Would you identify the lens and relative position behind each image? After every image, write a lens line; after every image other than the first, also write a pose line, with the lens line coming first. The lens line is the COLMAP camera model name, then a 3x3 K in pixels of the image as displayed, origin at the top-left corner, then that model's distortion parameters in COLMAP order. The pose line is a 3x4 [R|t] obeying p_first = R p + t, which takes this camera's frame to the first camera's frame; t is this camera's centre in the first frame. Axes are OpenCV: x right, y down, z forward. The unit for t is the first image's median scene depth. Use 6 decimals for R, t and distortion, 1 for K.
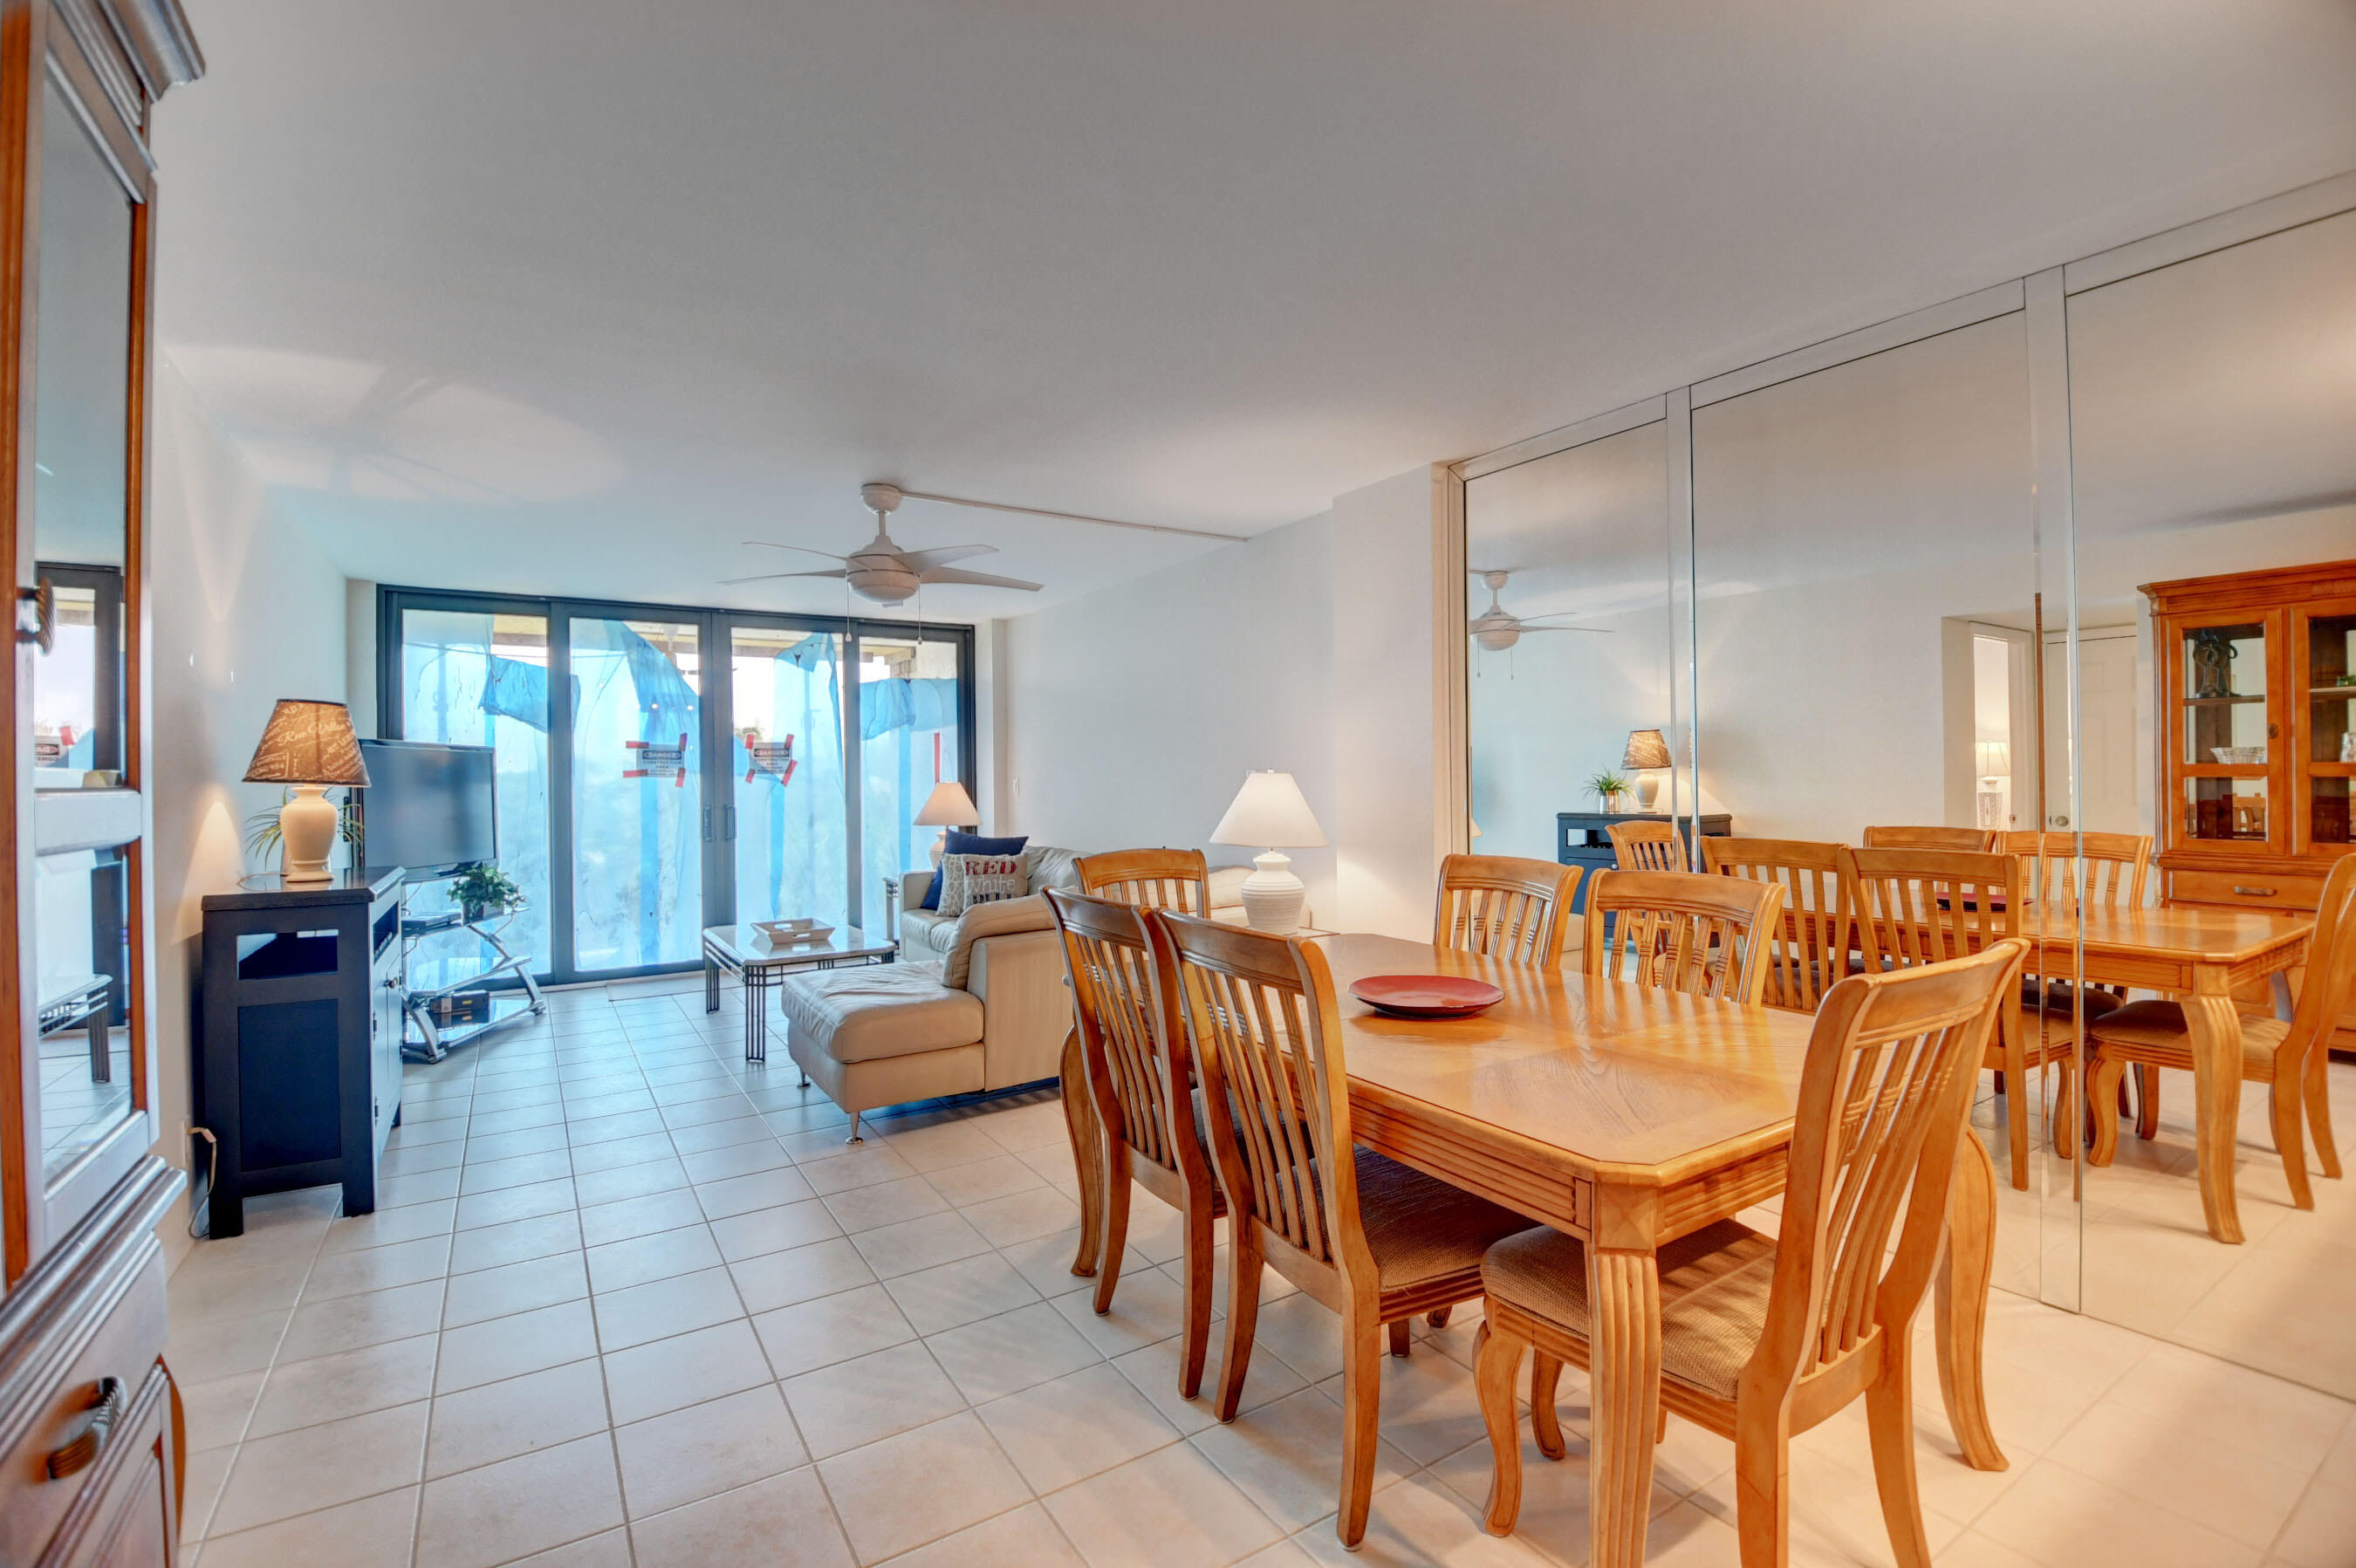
lens RADIAL K [[1039.8, 0, 1168.4], [0, 1039.8, 774.6], [0, 0, 1]] dist [0.034622, -0.041545]
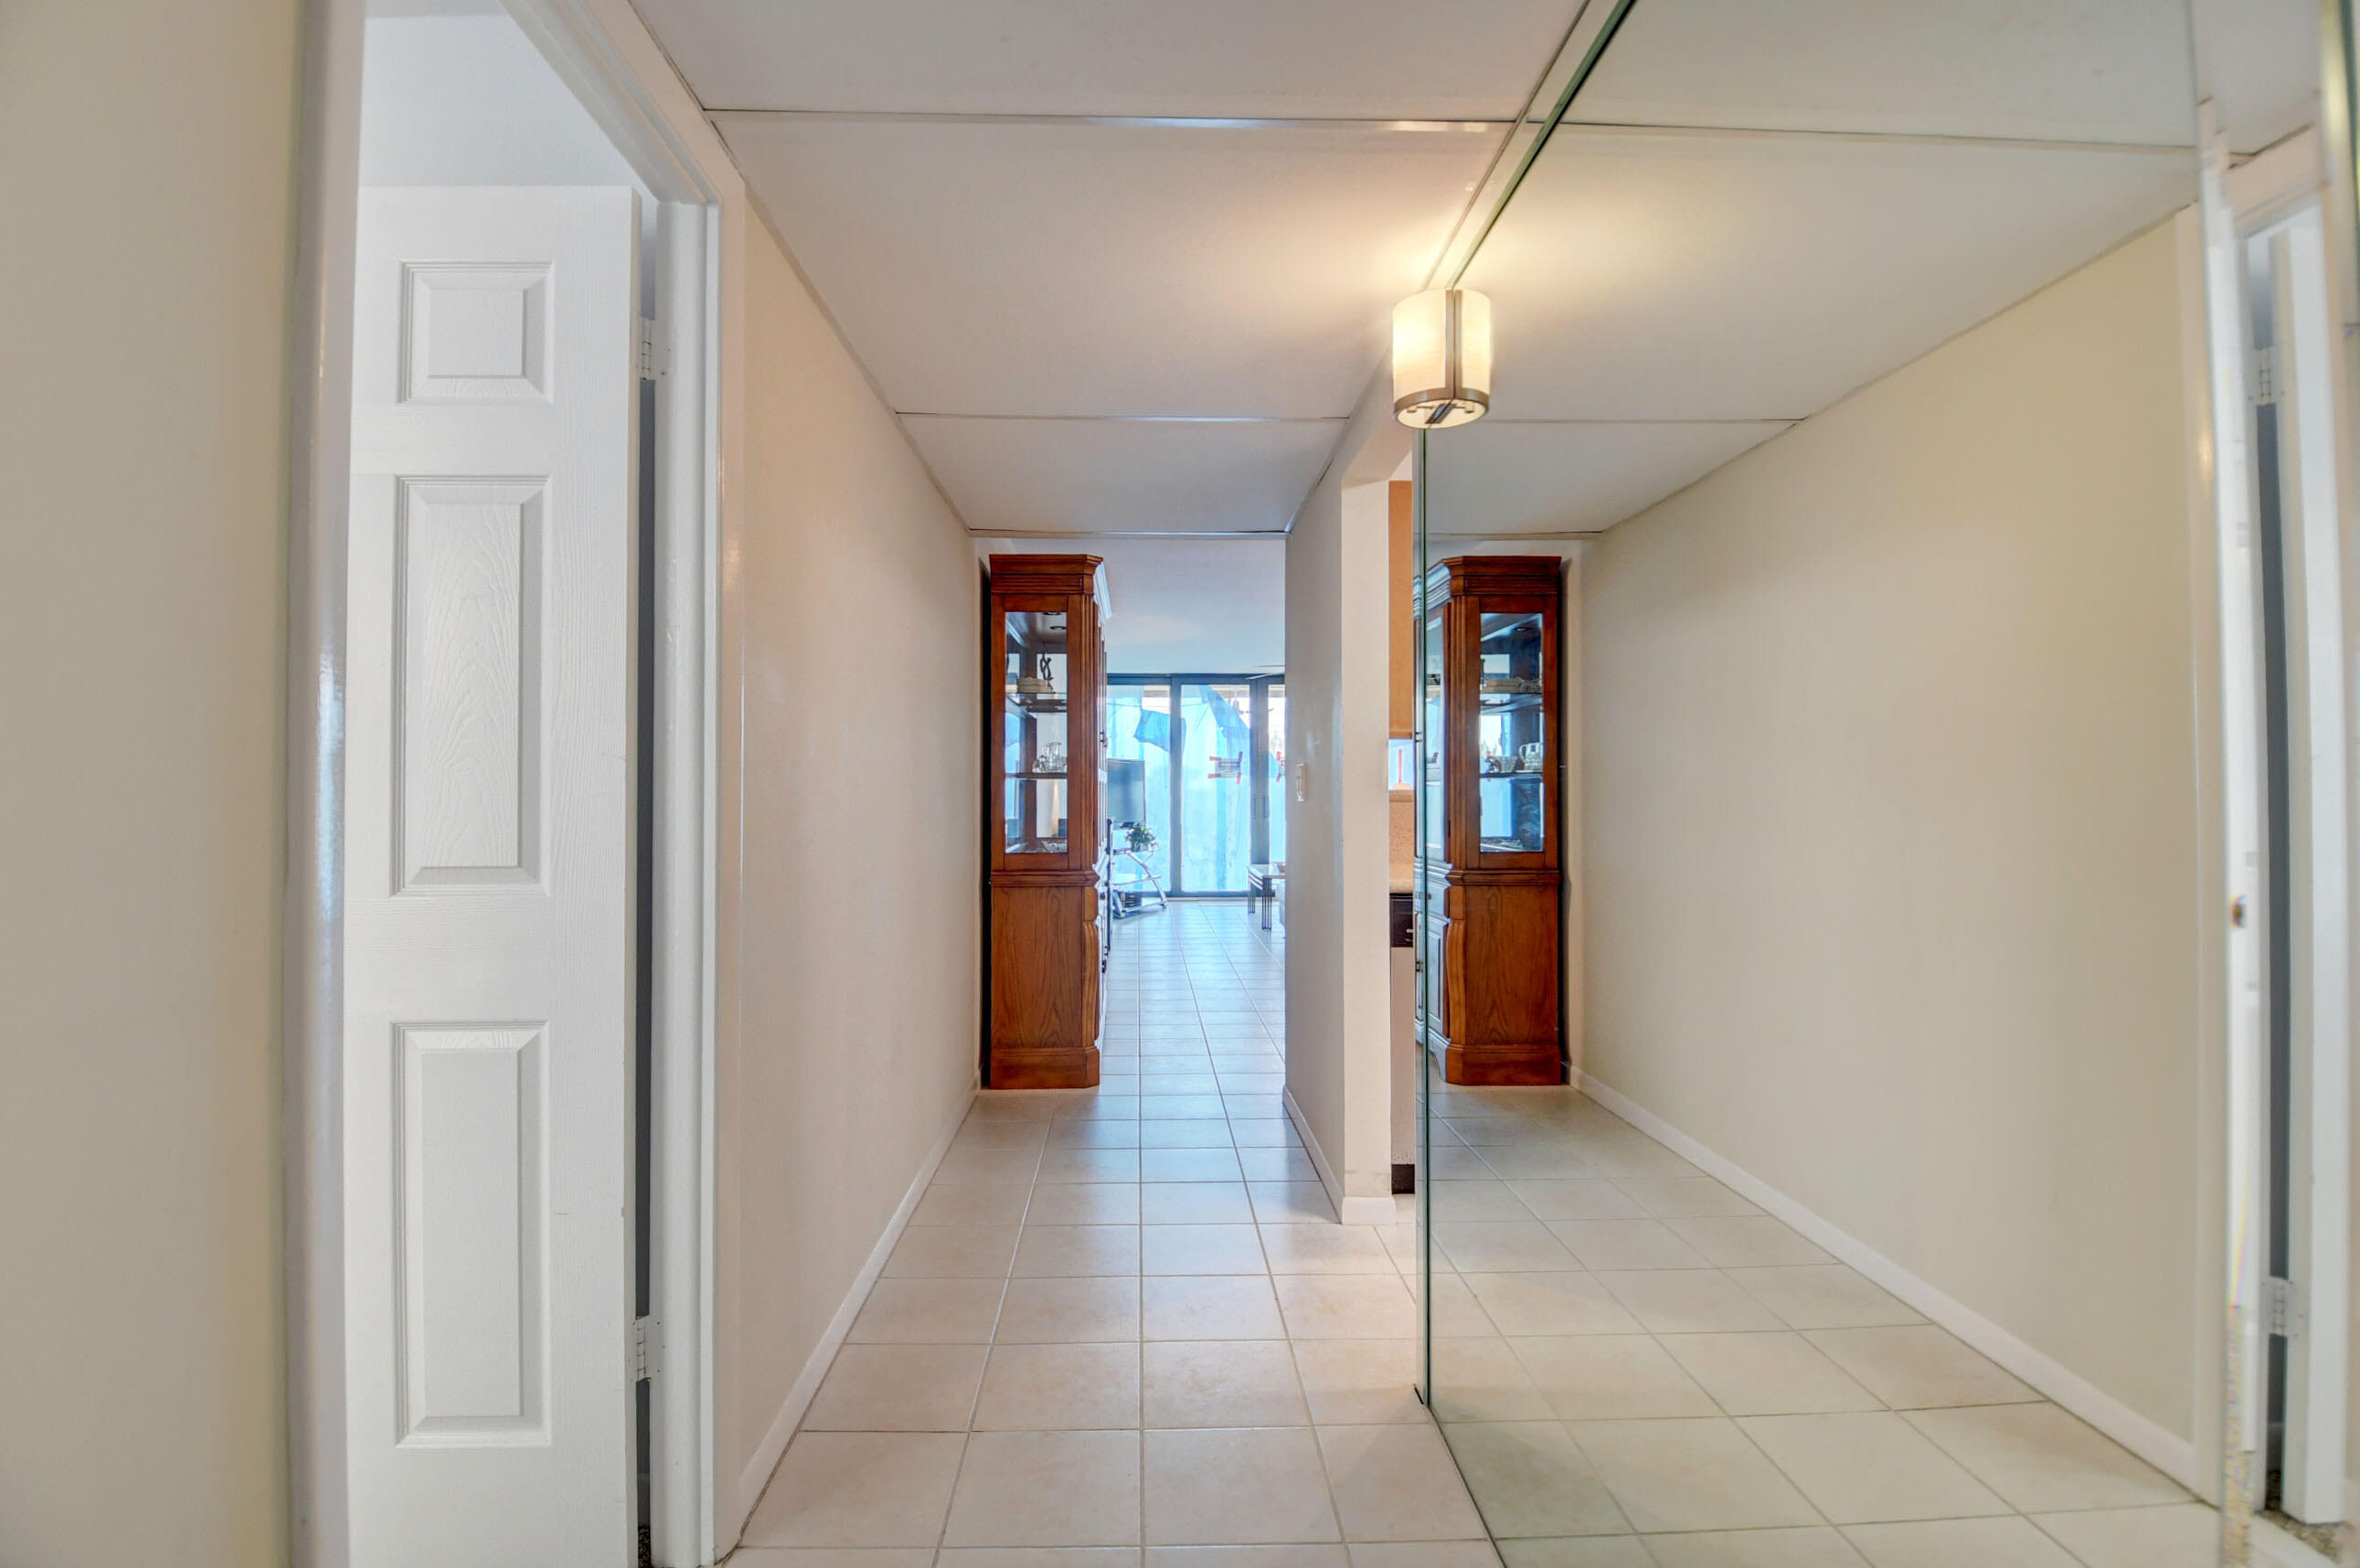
lens RADIAL K [[1041.4, 0, 1170.4], [0, 1041.4, 774.6], [0, 0, 1]] dist [0.034622, -0.041545]
pose [[0.862788, 0.002447, -0.505560, 0.282832], [-0.010067, 0.999873, -0.012342, 0.019534], [0.505465, 0.015738, 0.862703, -0.490776]]
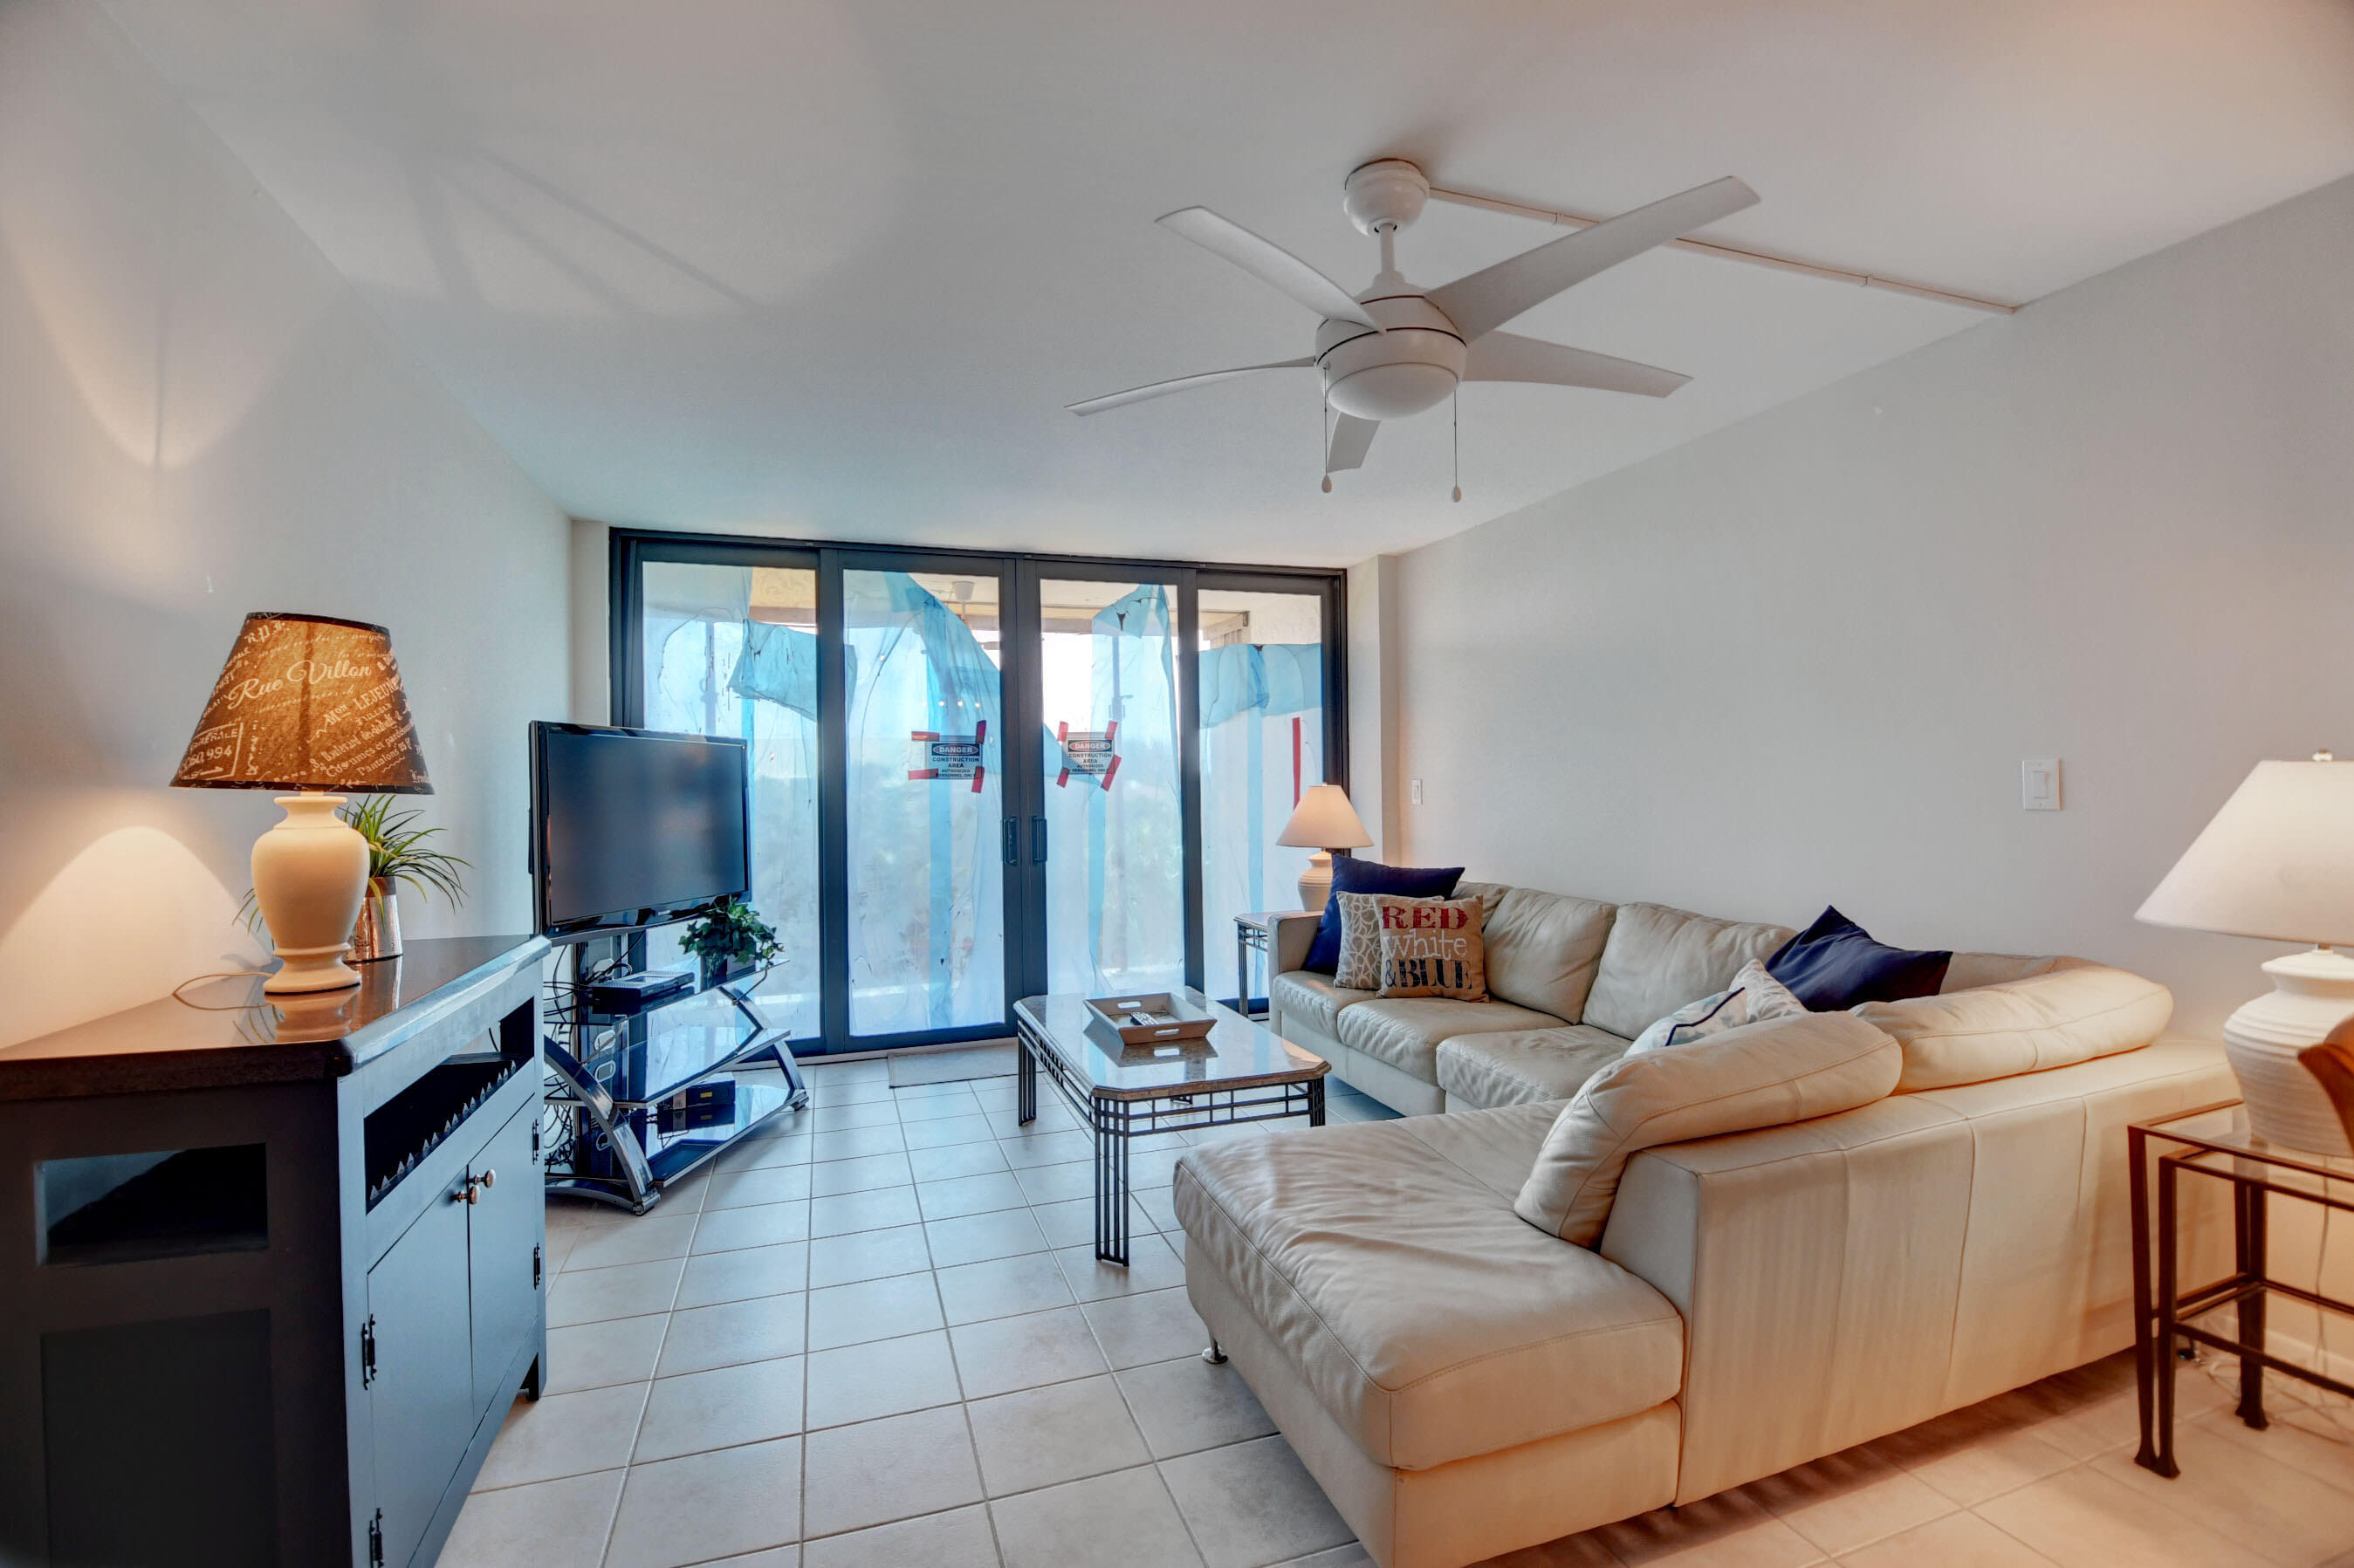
lens RADIAL K [[1038.7, 0, 1167.4], [0, 1038.7, 774.6], [0, 0, 1]] dist [0.034622, -0.041545]
pose [[0.971725, -0.003778, -0.236084, -0.168008], [0.003044, 0.999989, -0.003473, 0.002389], [0.236095, 0.002656, 0.971726, 0.326625]]
